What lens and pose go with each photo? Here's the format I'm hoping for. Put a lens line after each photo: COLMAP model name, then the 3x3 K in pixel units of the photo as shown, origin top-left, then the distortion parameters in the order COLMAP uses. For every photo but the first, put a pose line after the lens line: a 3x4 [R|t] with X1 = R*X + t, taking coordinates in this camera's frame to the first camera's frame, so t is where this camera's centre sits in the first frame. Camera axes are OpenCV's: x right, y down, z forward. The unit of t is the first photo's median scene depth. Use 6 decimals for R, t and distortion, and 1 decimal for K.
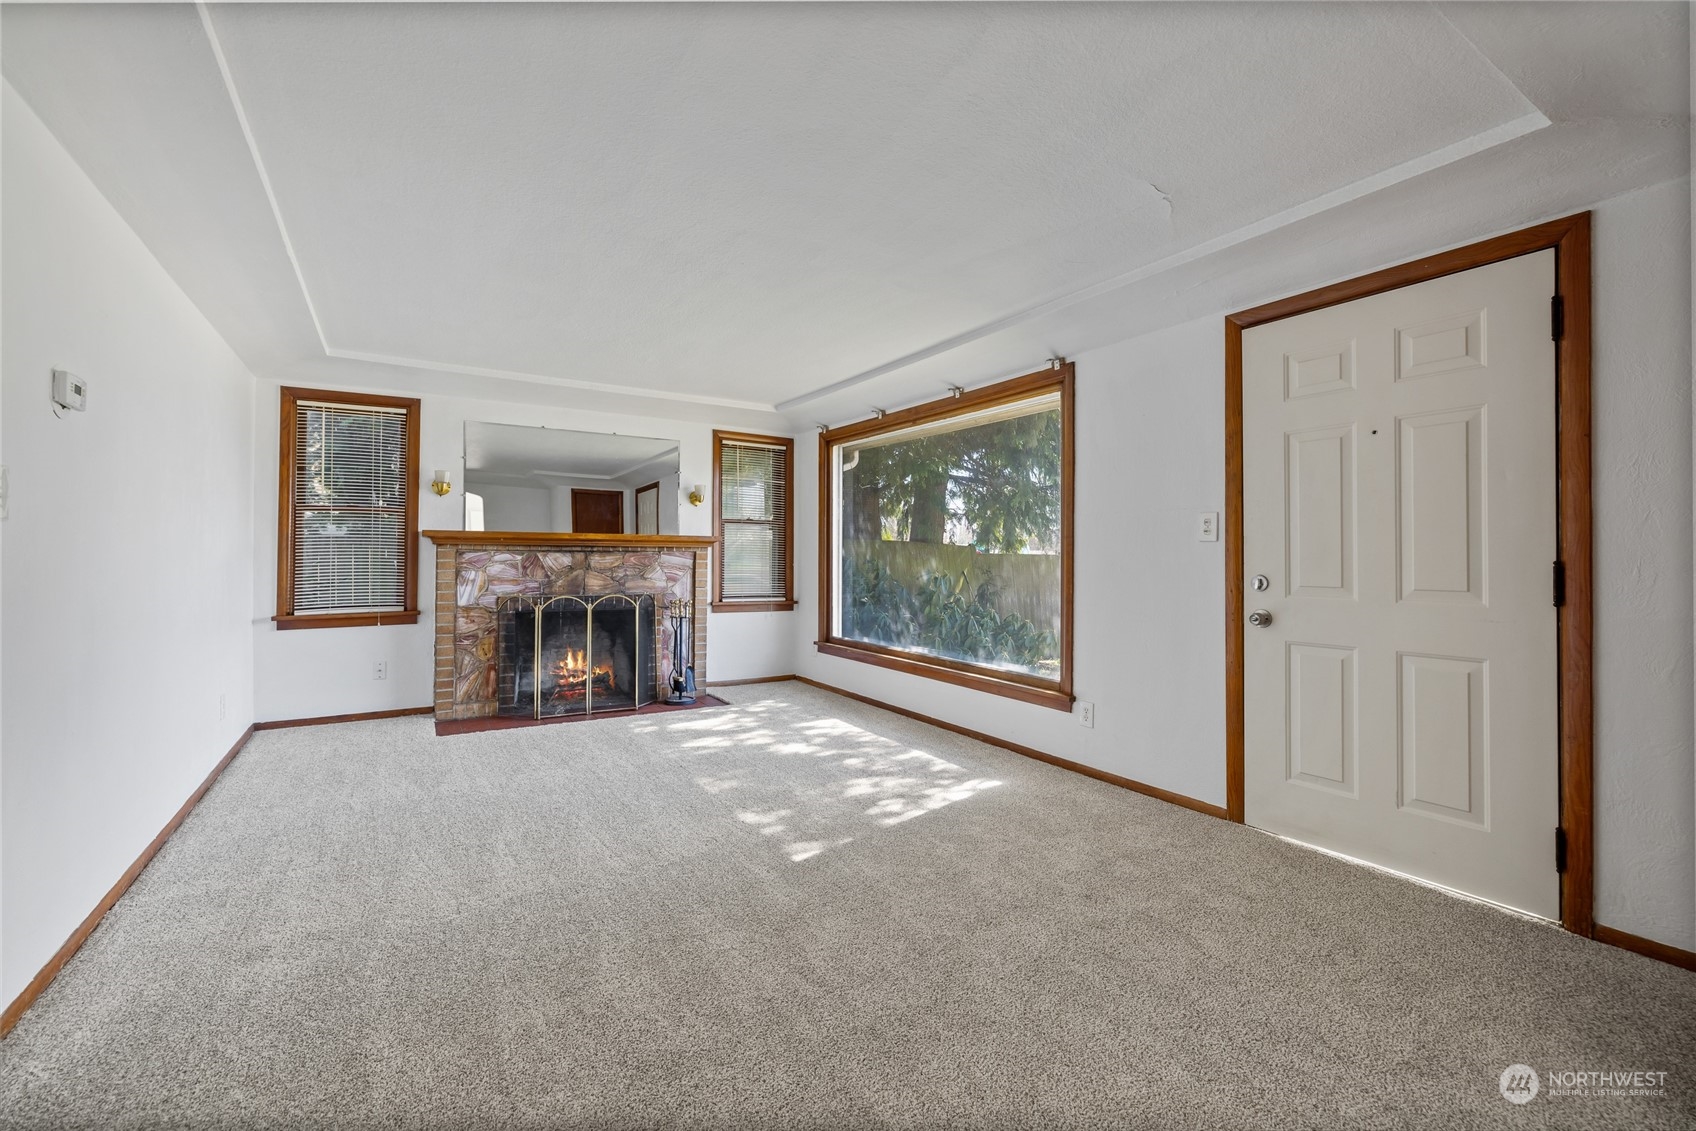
lens RADIAL K [[708.4, 0, 832.4], [0, 708.4, 554.9], [0, 0, 1]] dist [-0.001190, 0.000823]
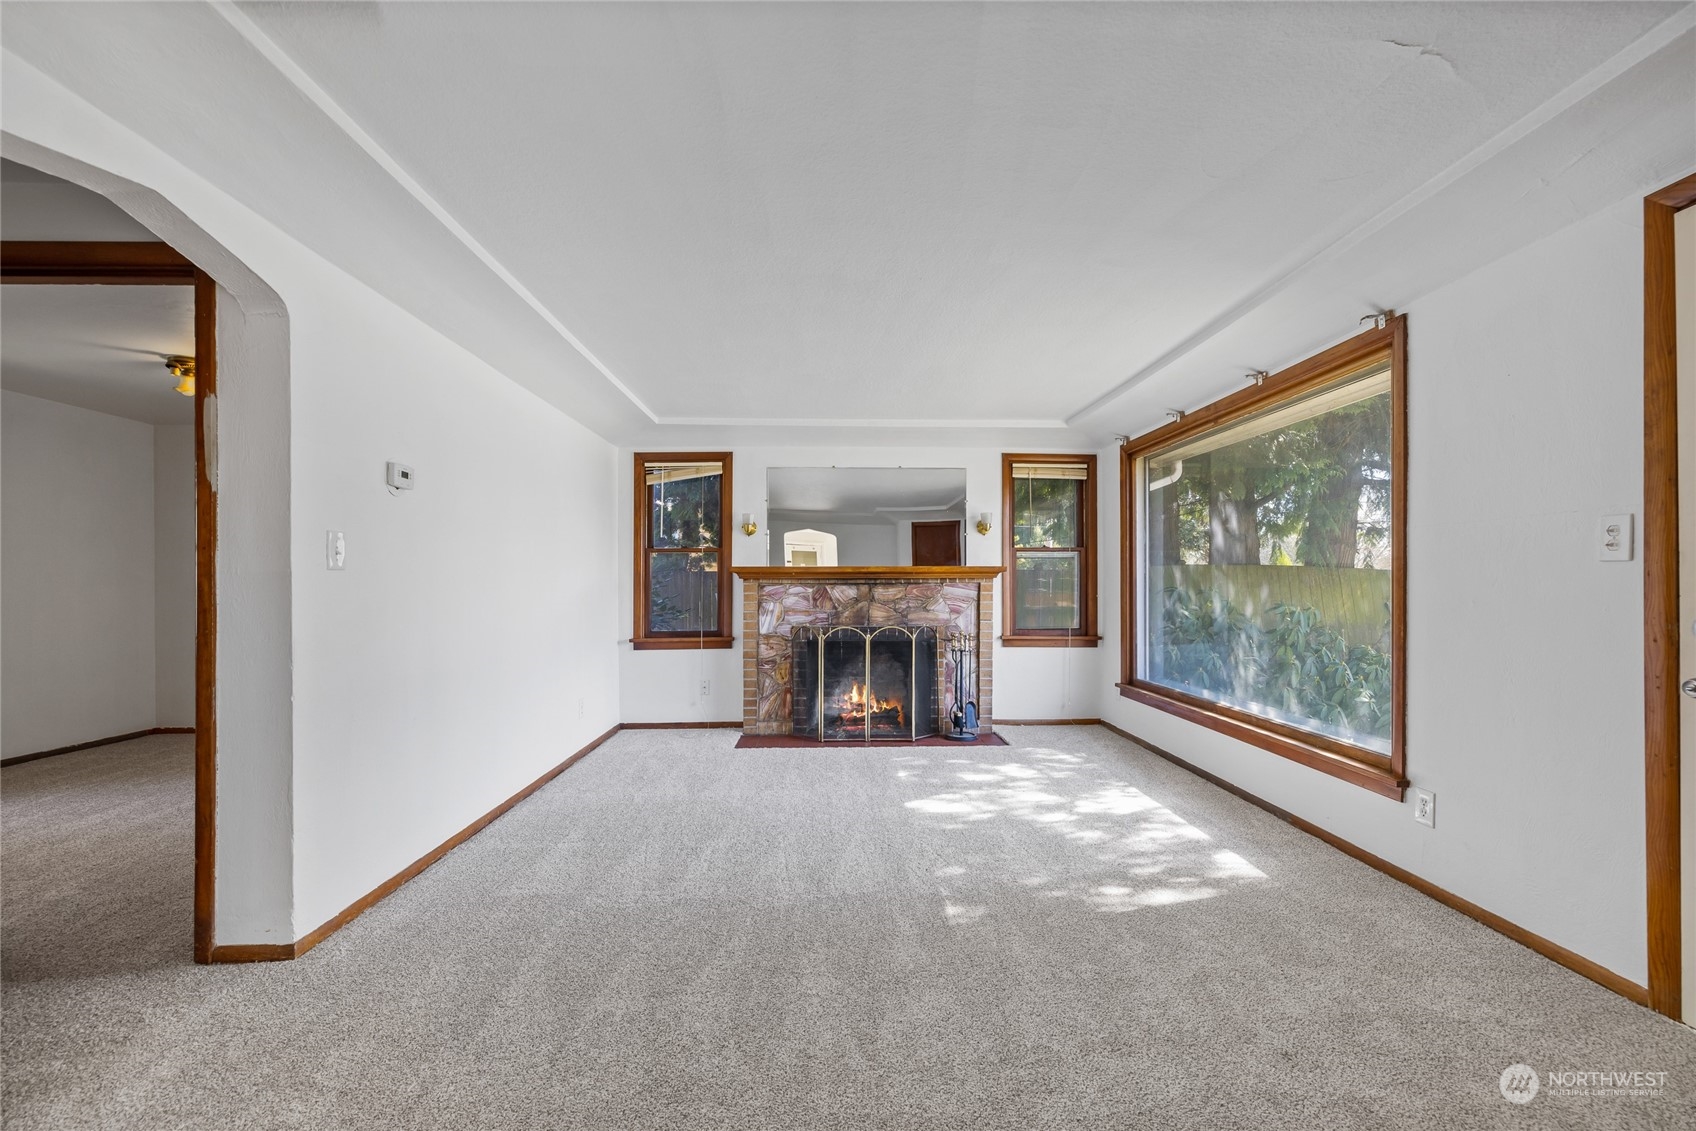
lens RADIAL K [[729.4, 0, 858.4], [0, 729.4, 591.2], [0, 0, 1]] dist [0.000340, 0.000039]
pose [[0.875226, -0.004581, -0.483693, 0.162250], [0.009073, 0.999935, 0.006947, -0.001675], [0.483630, -0.010469, 0.875210, 0.065014]]
